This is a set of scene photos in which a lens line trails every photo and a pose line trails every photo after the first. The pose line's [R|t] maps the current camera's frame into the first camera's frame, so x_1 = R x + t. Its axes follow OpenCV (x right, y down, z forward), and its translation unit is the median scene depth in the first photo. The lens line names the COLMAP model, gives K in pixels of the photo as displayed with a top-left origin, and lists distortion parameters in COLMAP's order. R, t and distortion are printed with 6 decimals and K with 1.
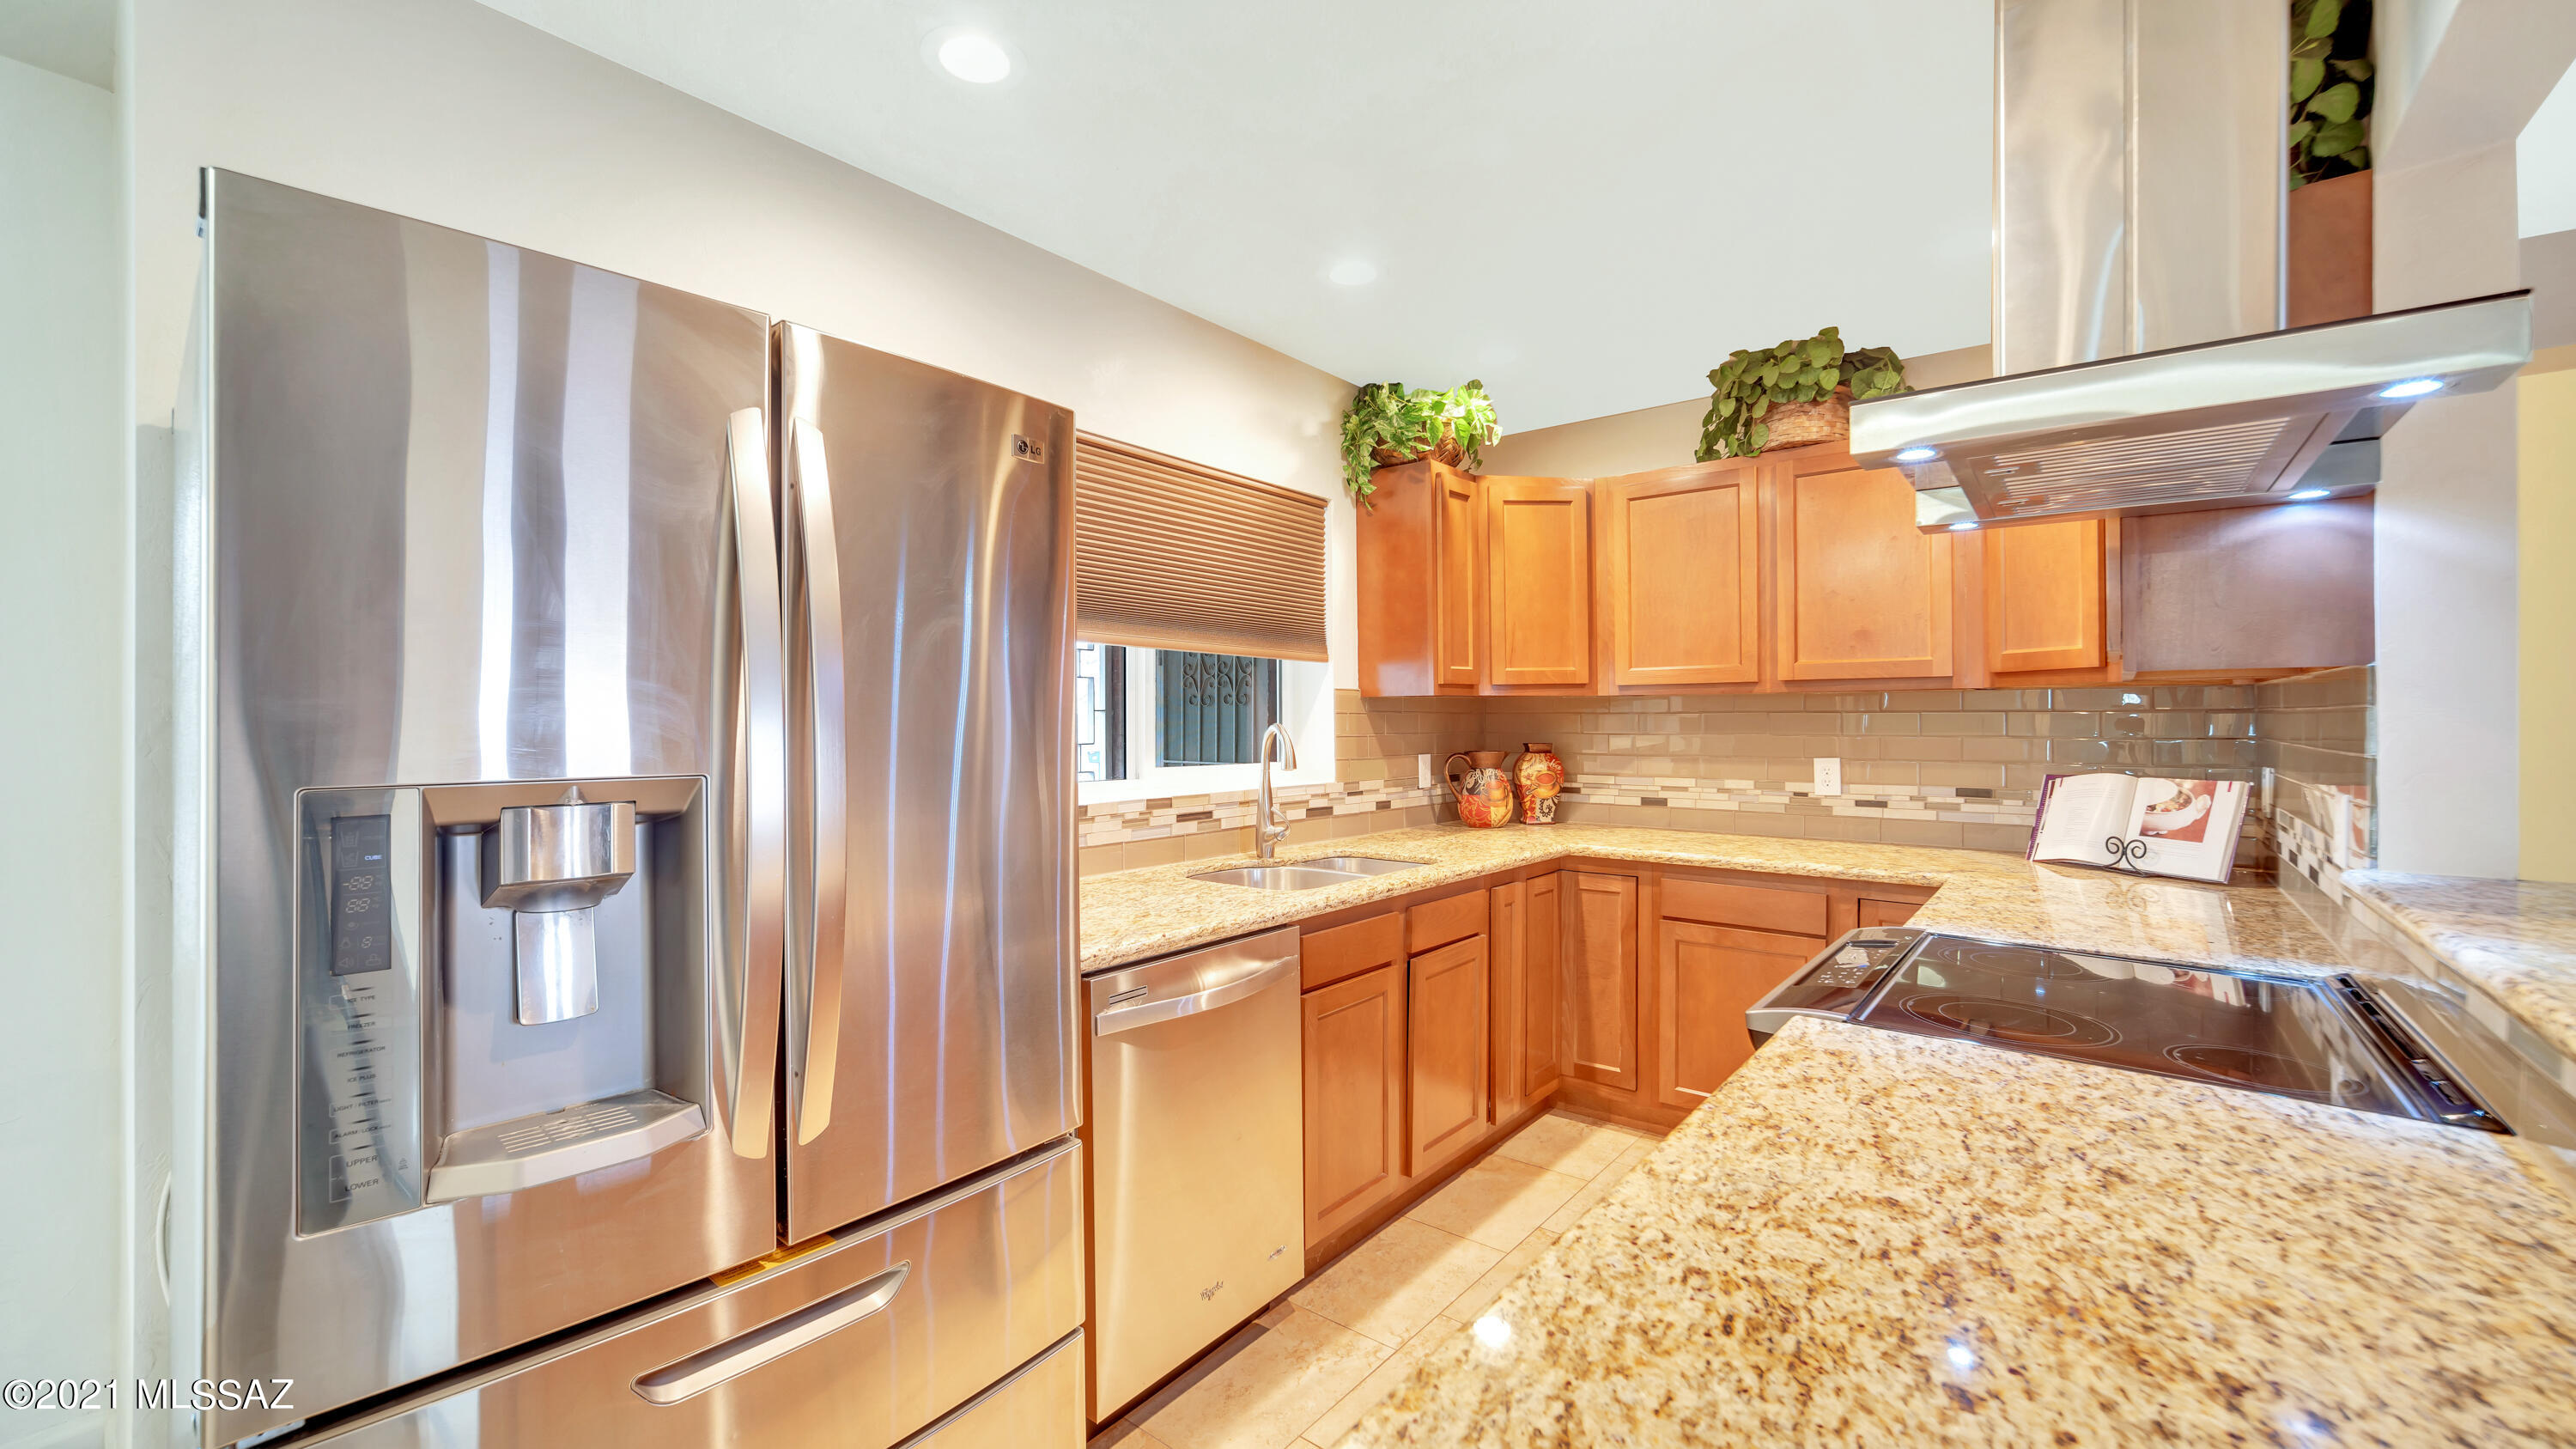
lens RADIAL K [[1012.6, 0, 1277.5], [0, 1012.6, 713.4], [0, 0, 1]] dist [-0.015319, 0.000593]
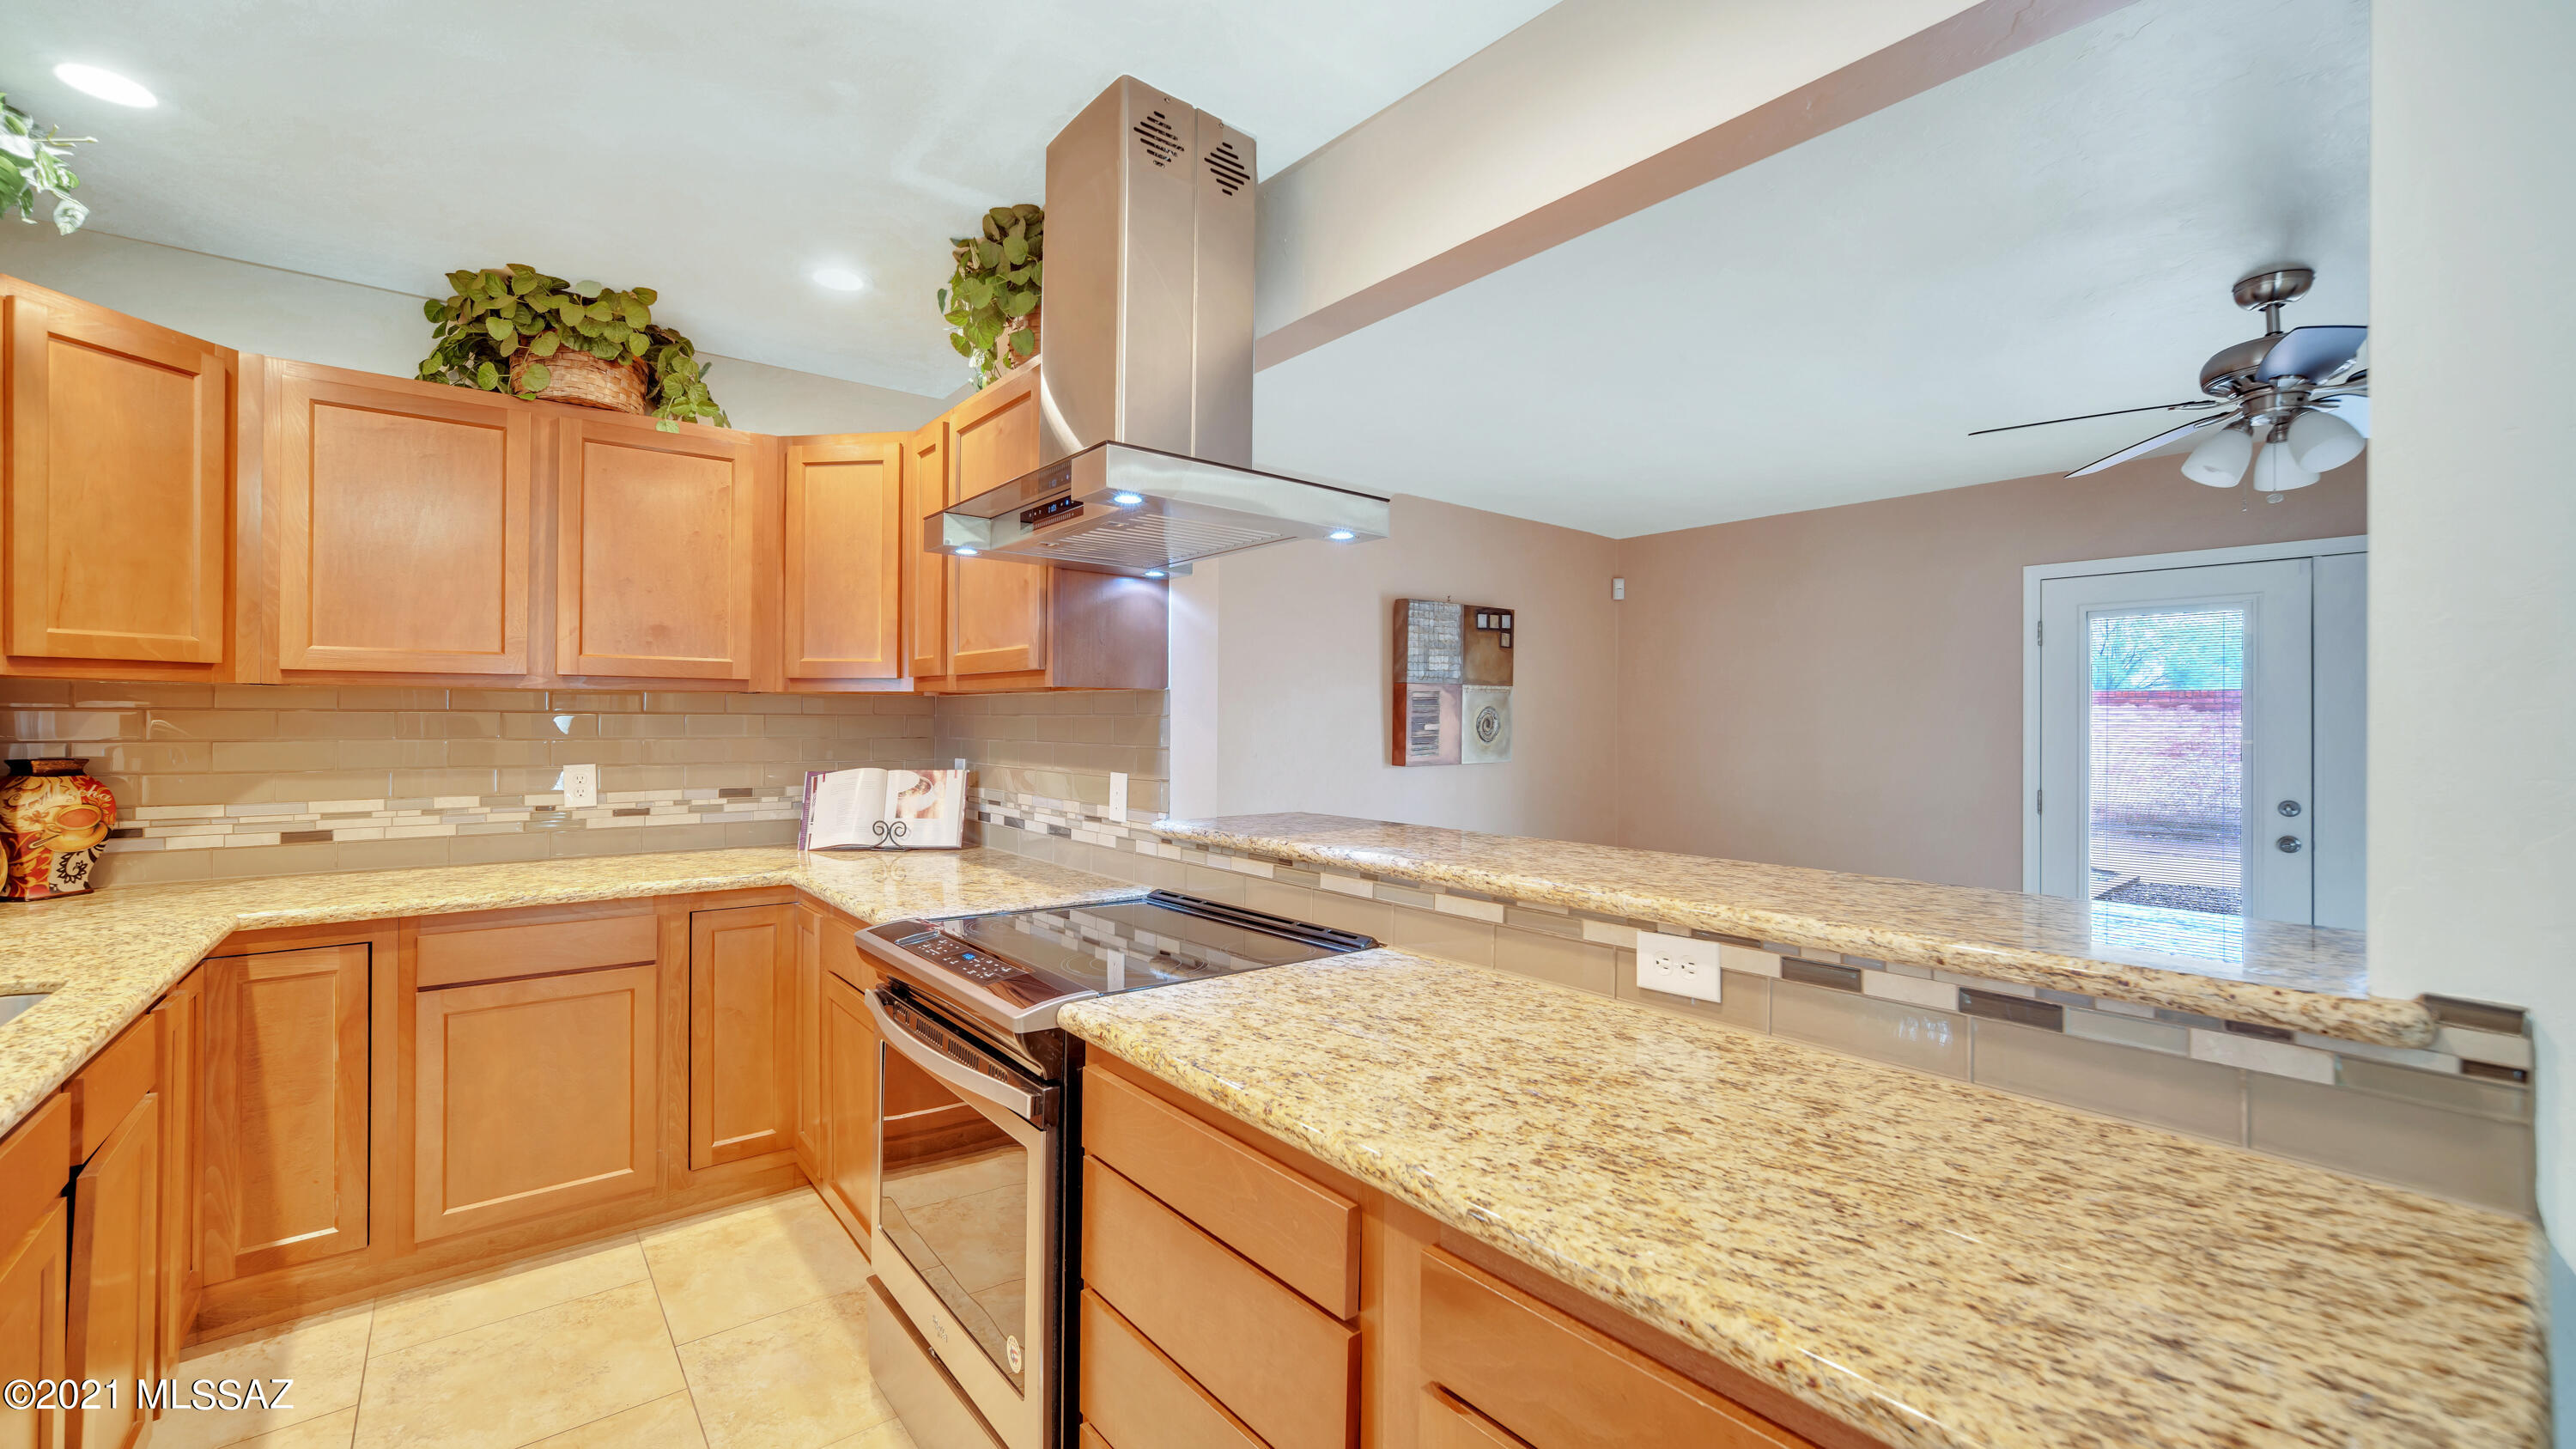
lens RADIAL K [[1012.6, 0, 1277.5], [0, 1012.6, 713.4], [0, 0, 1]] dist [-0.015319, 0.000593]
pose [[0.200438, 0.010686, 0.979648, -0.249707], [-0.011655, 0.999896, -0.008522, -0.000243], [-0.979637, -0.009710, 0.200542, 0.293255]]
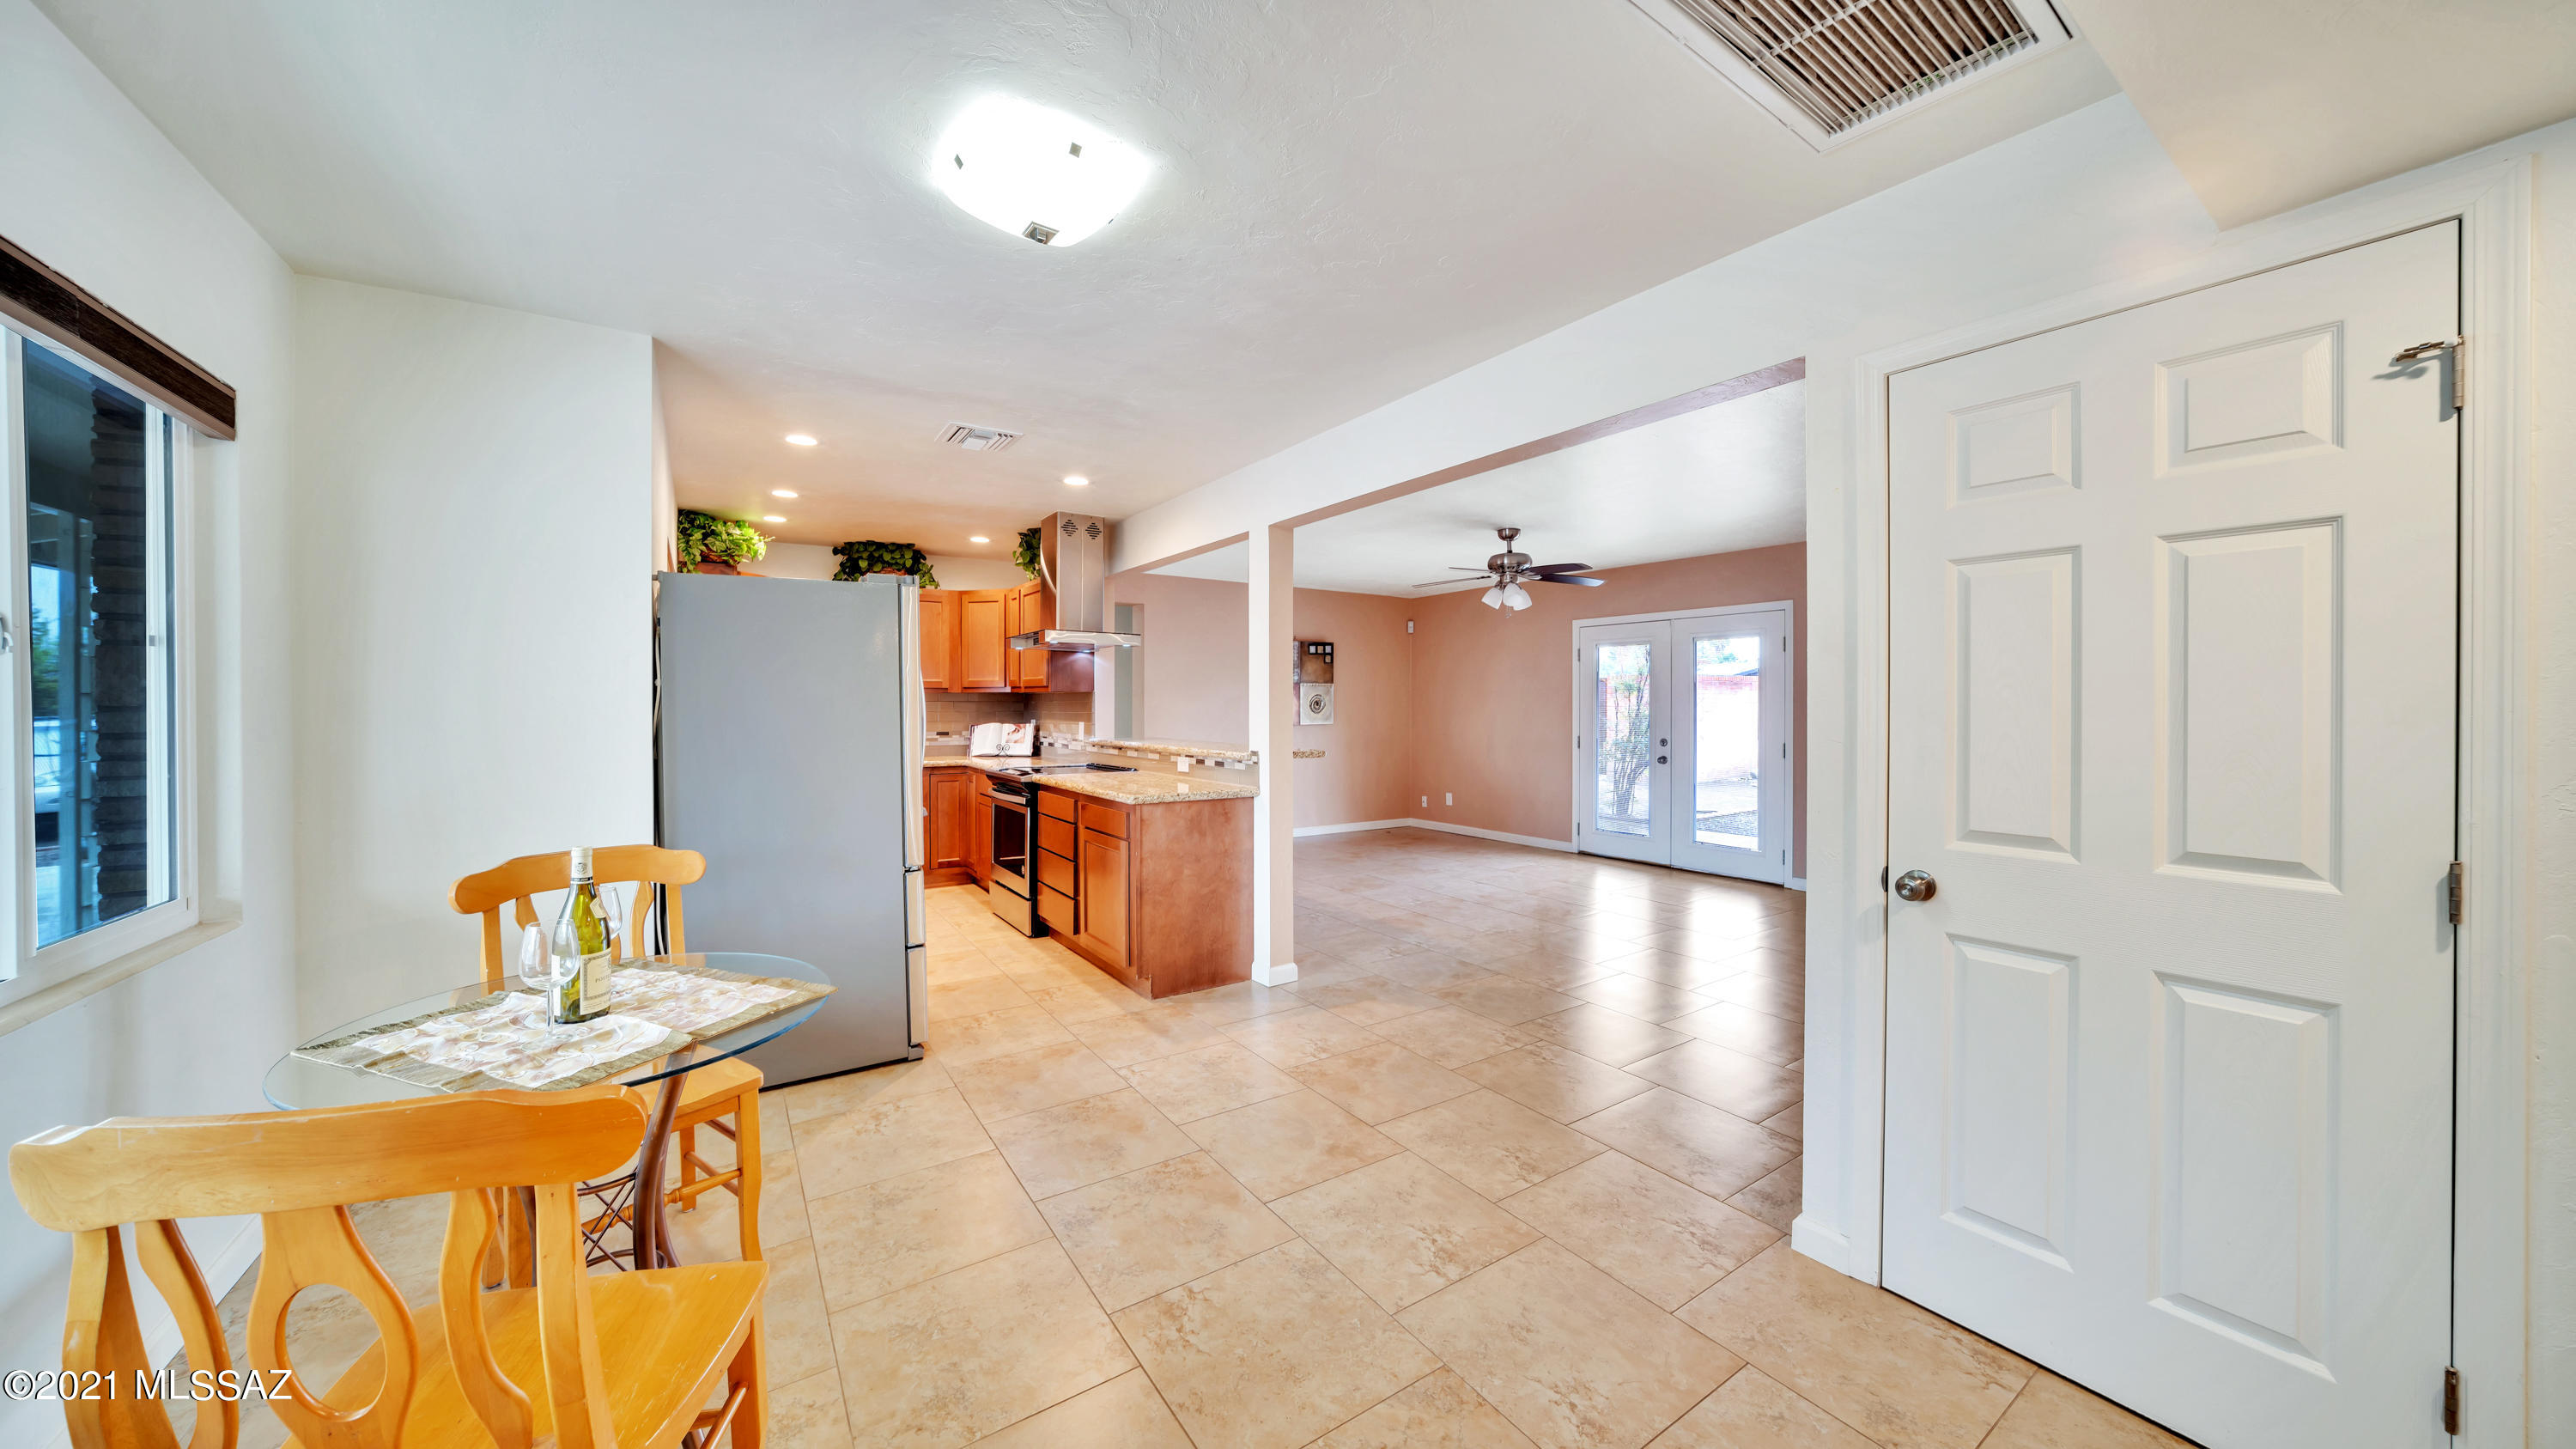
lens RADIAL K [[873.1, 0, 1285.0], [0, 873.1, 705.6], [0, 0, 1]] dist [-0.041014, 0.000051]
pose [[0.285692, -0.000200, 0.958321, -1.358682], [-0.005532, 0.999983, 0.001858, 0.000038], [-0.958305, -0.005832, 0.285686, -0.527051]]
